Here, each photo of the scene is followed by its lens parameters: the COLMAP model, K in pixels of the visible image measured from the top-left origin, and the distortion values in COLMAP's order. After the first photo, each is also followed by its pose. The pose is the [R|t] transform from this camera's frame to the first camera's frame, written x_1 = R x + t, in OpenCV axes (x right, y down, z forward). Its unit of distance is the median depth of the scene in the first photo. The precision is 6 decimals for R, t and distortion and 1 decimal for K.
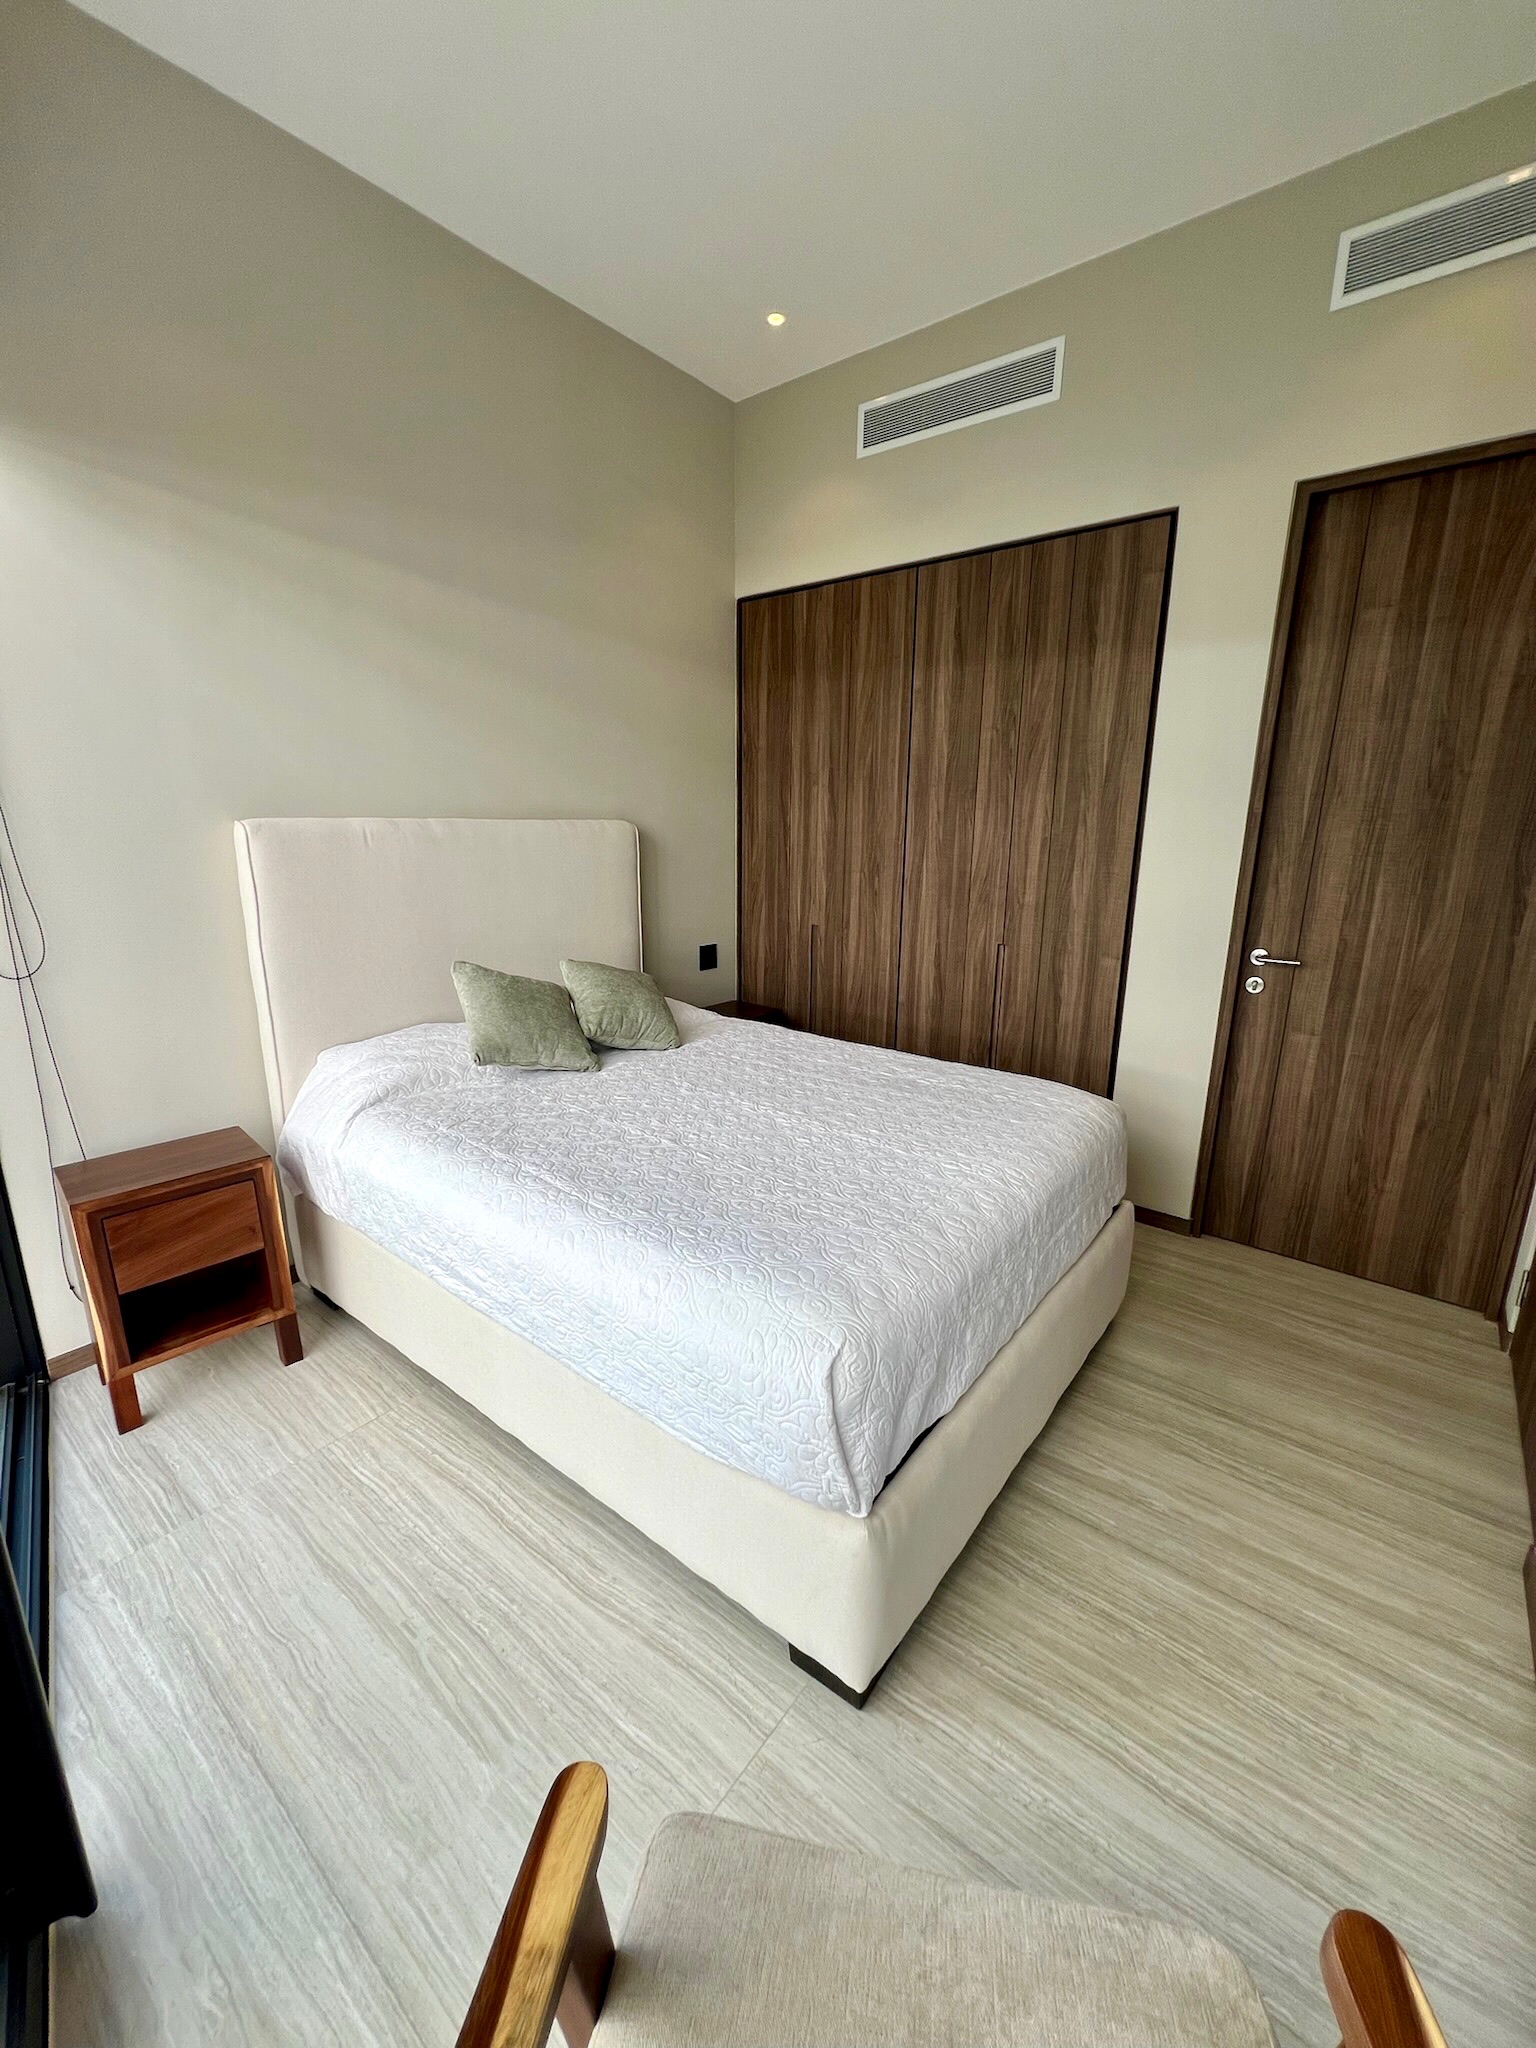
lens RADIAL K [[818.4, 0, 769.2], [0, 818.4, 1018.7], [0, 0, 1]] dist [-0.001438, 0.000601]
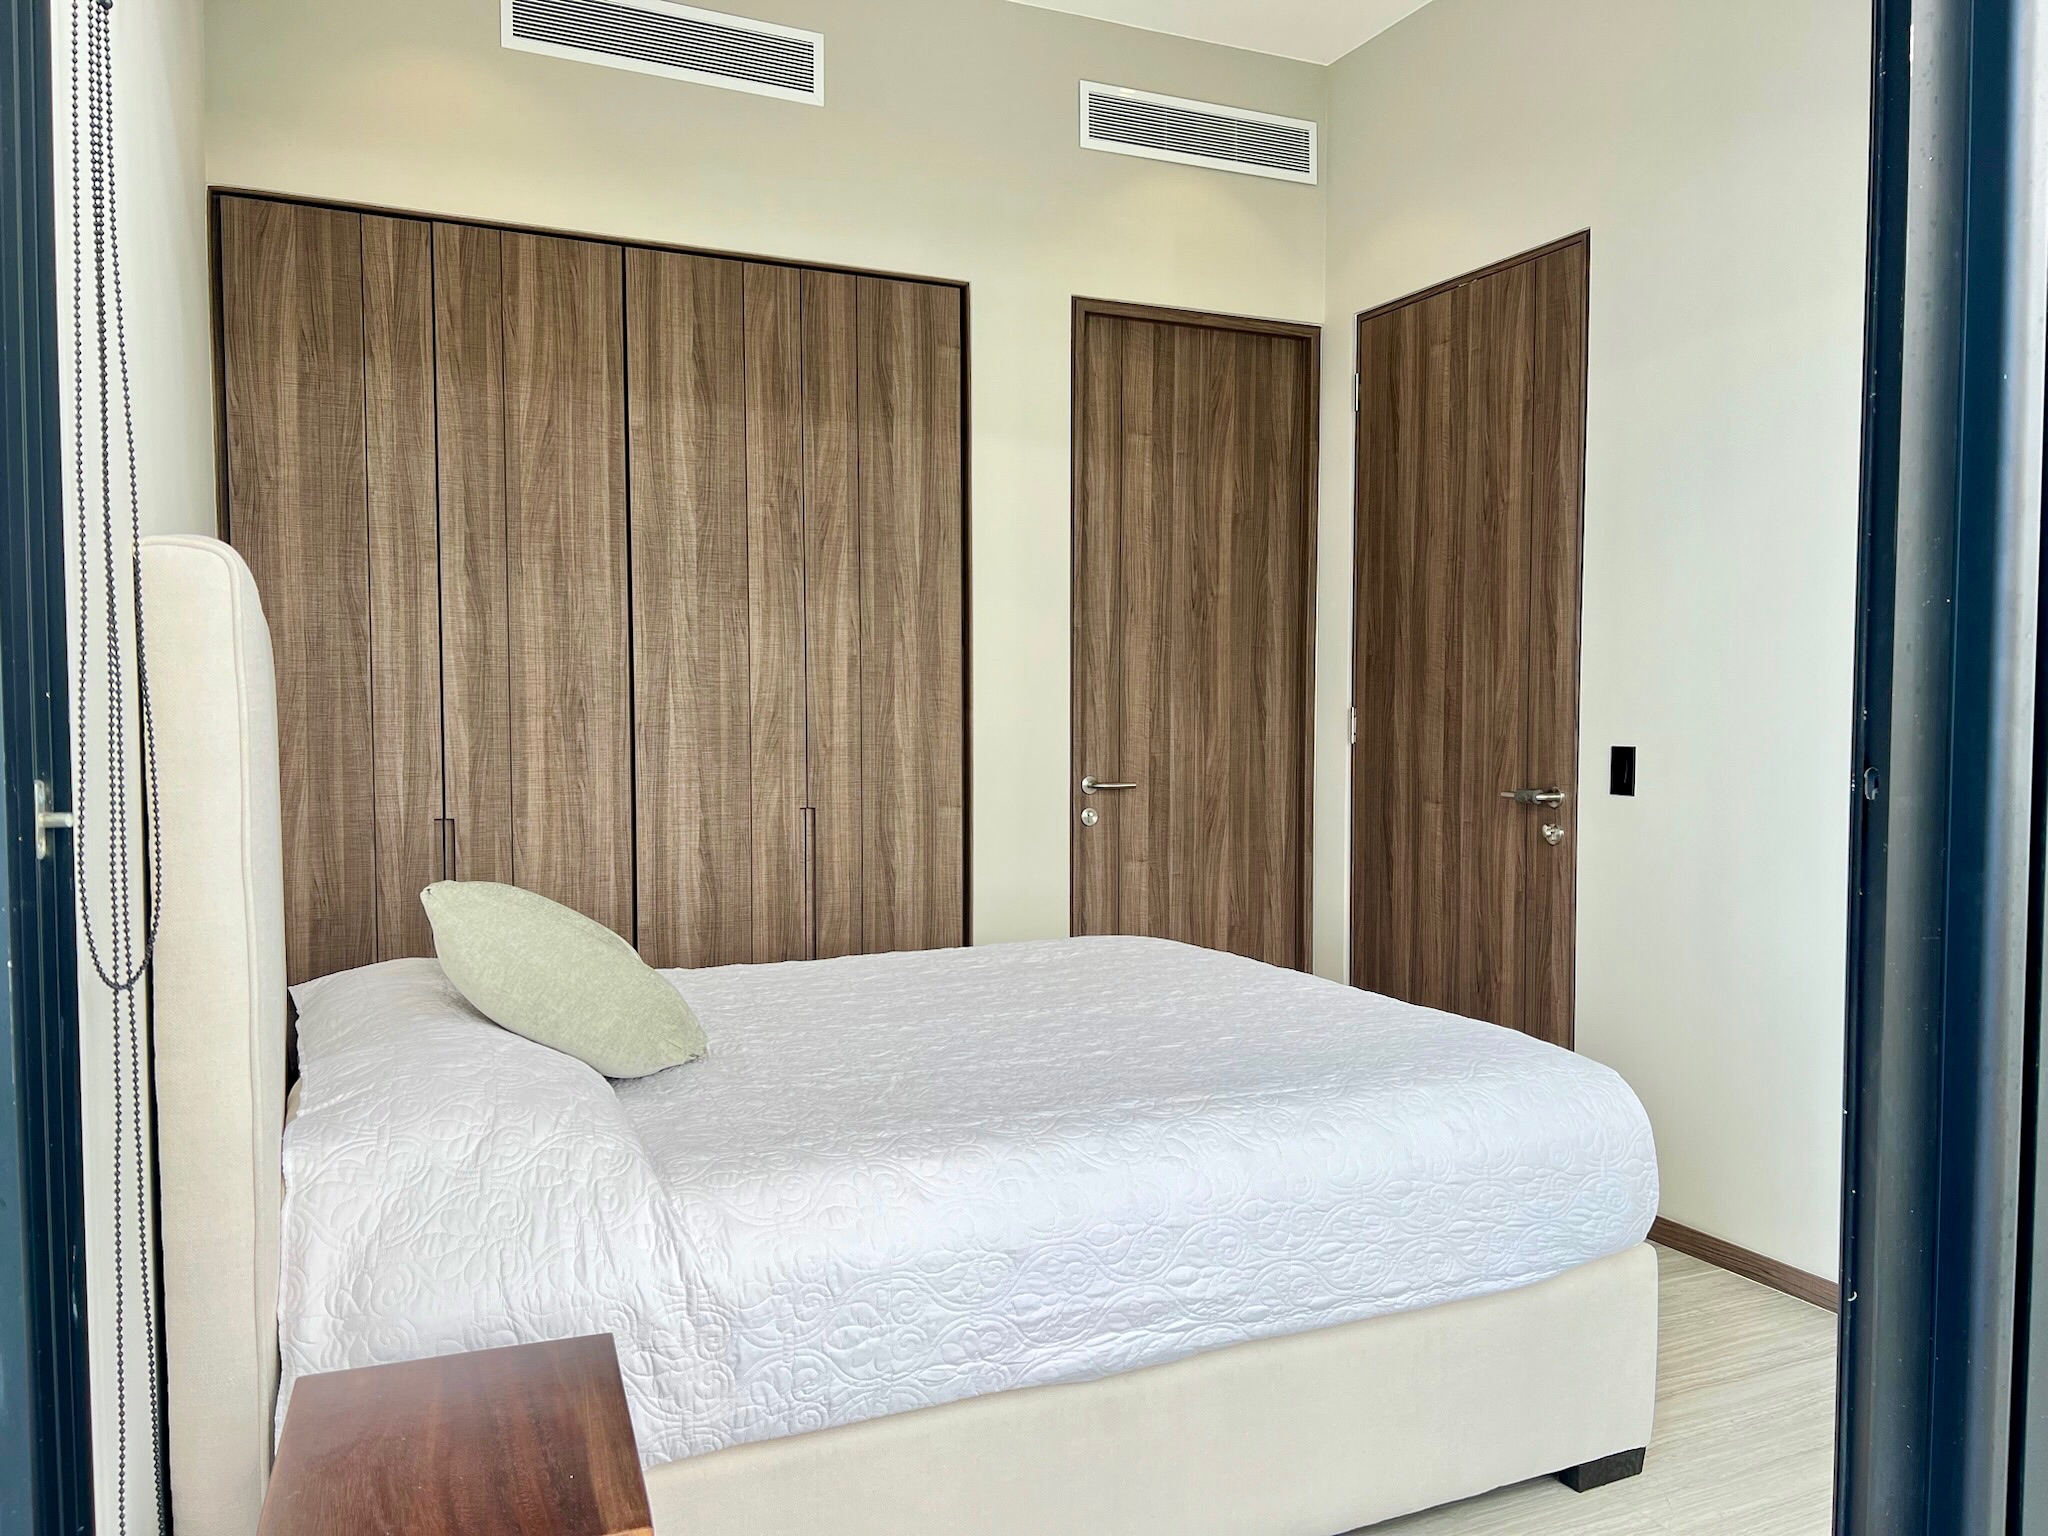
lens RADIAL K [[1533.4, 0, 1026.8], [0, 1533.4, 769.5], [0, 0, 1]] dist [0.029811, -0.025147]
pose [[0.441512, -0.056556, 0.895471, -0.850385], [0.206029, 0.977735, -0.039830, -0.035549], [-0.873281, 0.202078, 0.443334, 0.283461]]
